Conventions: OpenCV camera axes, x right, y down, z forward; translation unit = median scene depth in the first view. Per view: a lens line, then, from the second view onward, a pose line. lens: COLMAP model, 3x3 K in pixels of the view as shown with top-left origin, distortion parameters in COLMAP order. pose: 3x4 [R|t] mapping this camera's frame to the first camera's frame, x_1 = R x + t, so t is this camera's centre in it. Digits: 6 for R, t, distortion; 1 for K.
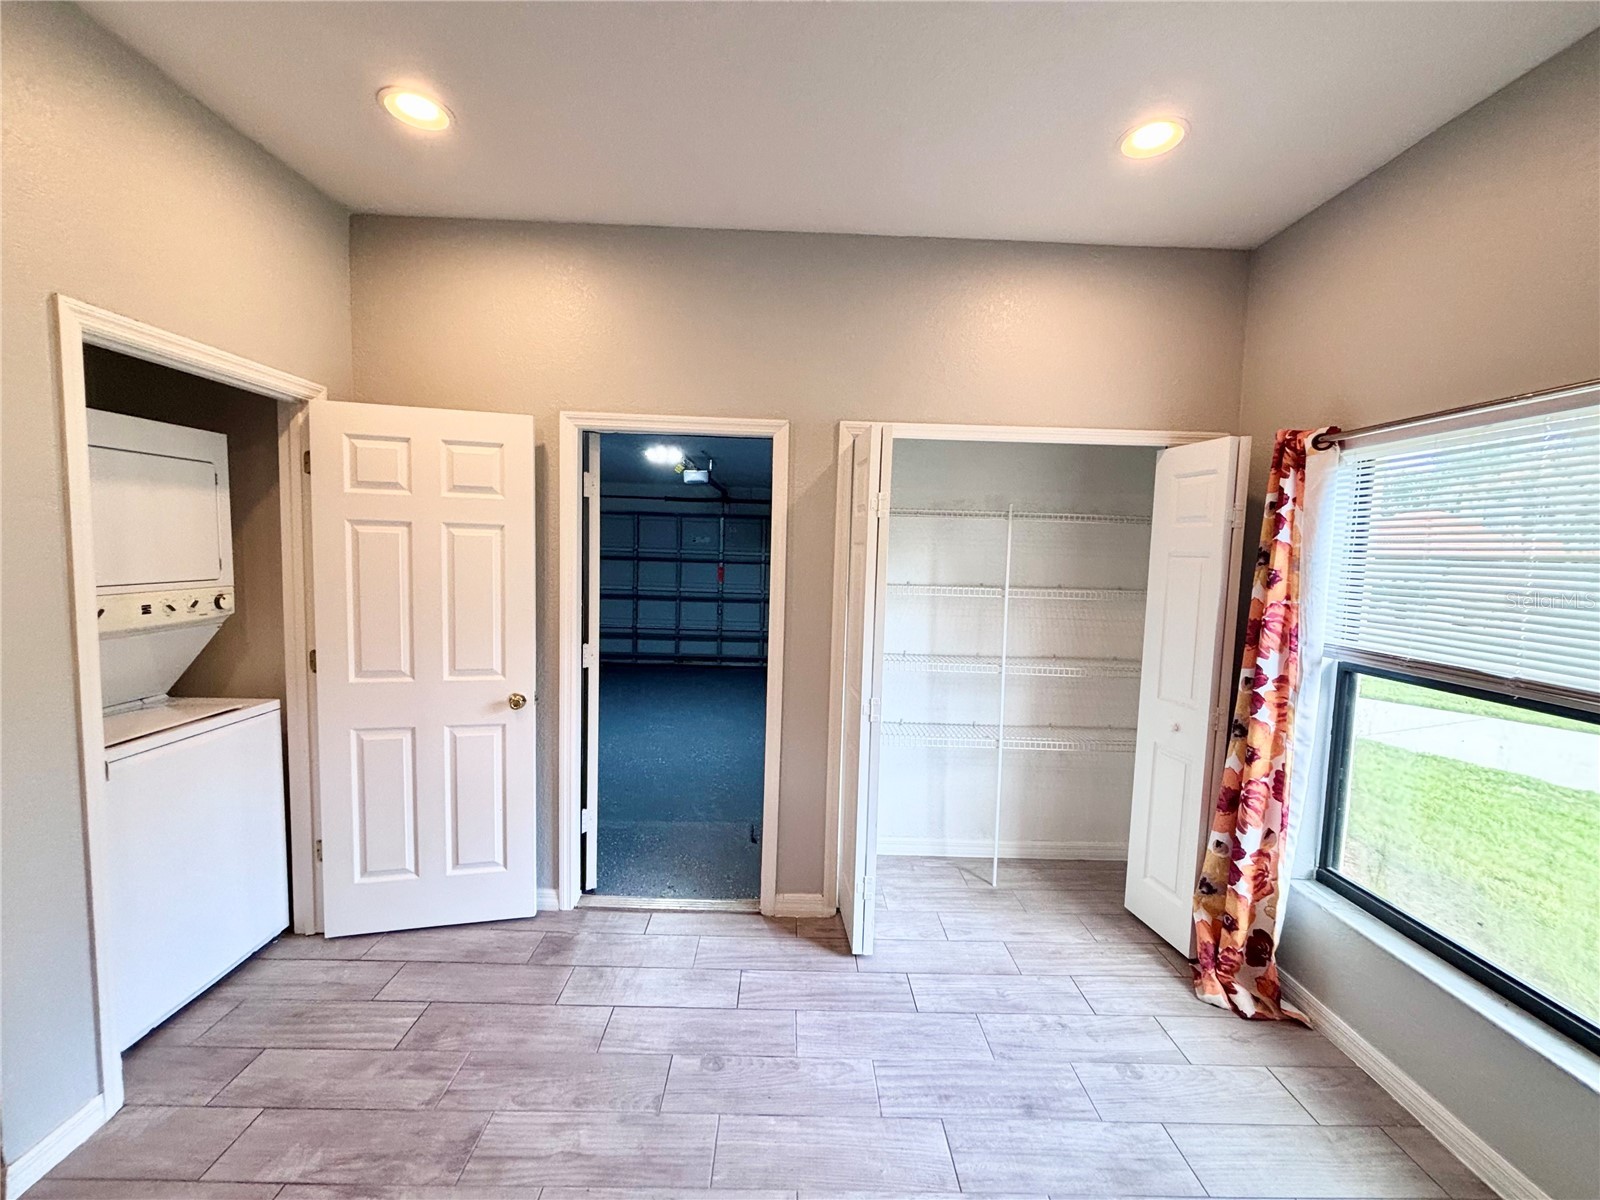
lens RADIAL K [[648.3, 0, 801.4], [0, 648.3, 591.9], [0, 0, 1]] dist [0.000729, 0.000158]
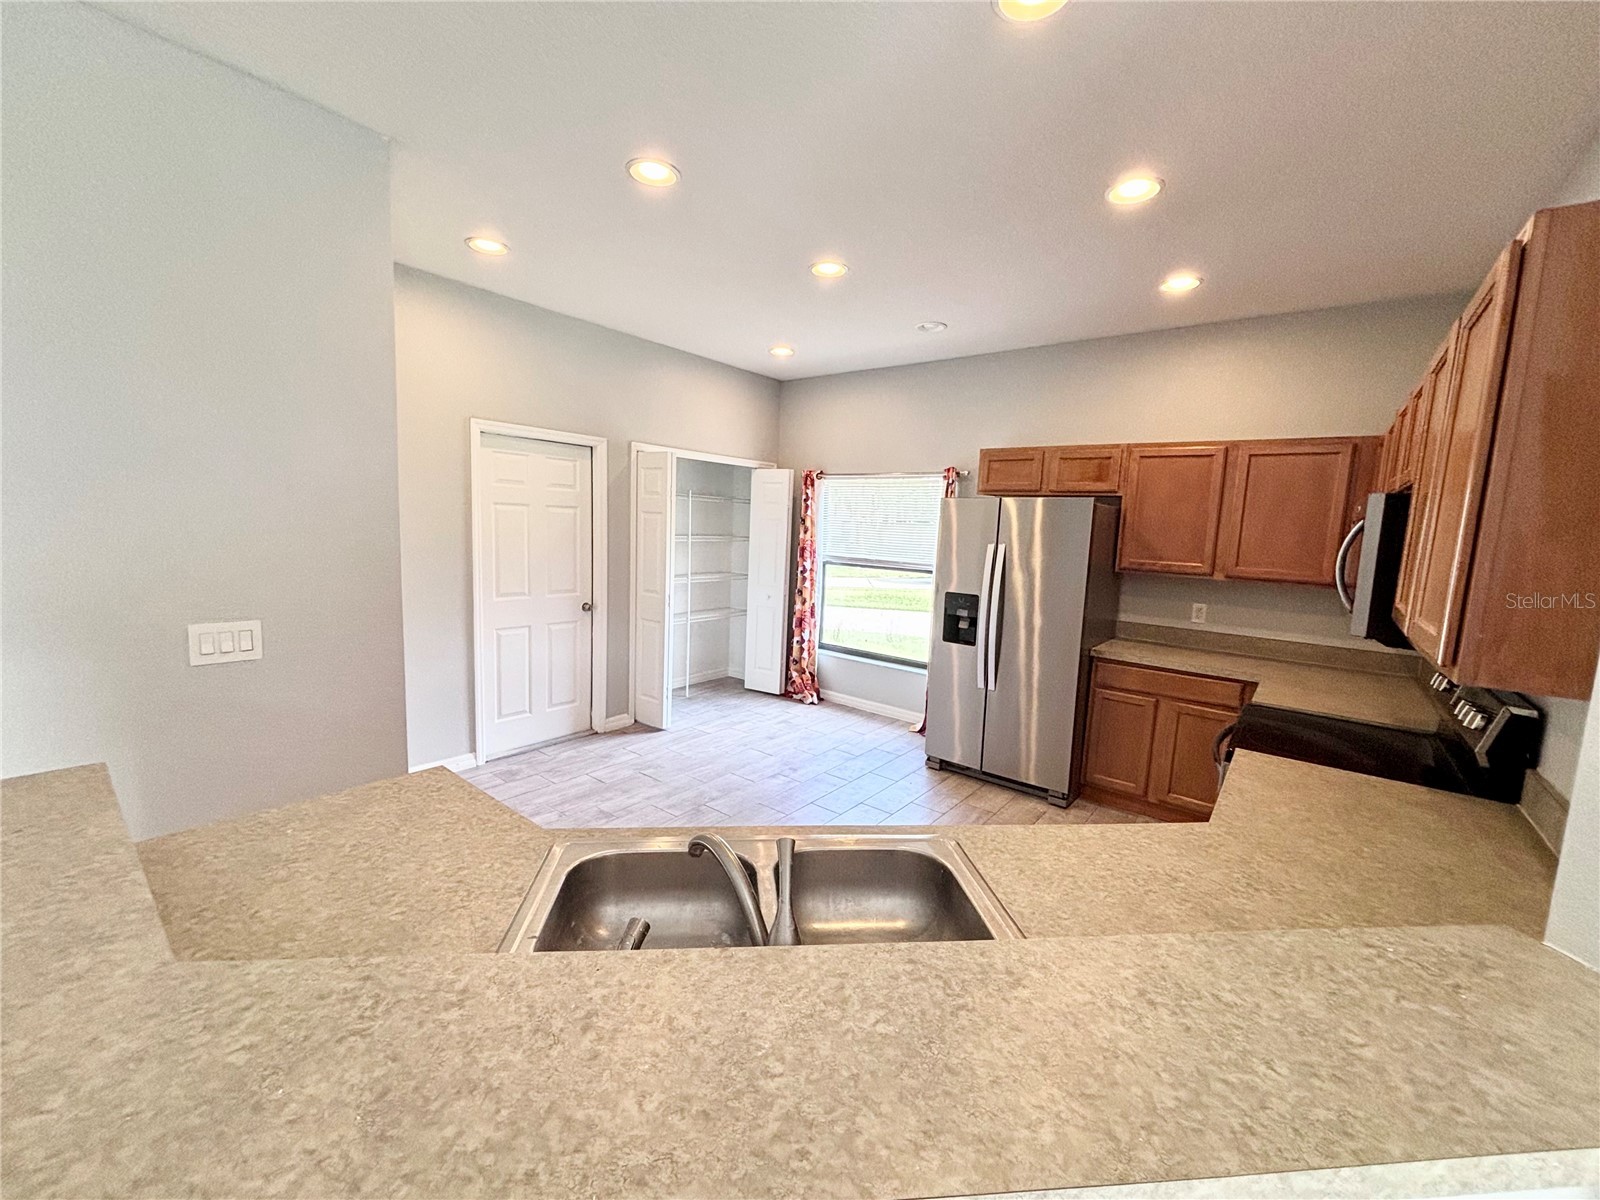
lens RADIAL K [[642.7, 0, 797.6], [0, 642.7, 599.4], [0, 0, 1]] dist [0.001230, 0.000239]
pose [[0.633192, -0.095264, 0.768110, -1.222351], [0.026585, 0.994488, 0.101425, -0.006265], [-0.773538, -0.043801, 0.632234, -0.550619]]
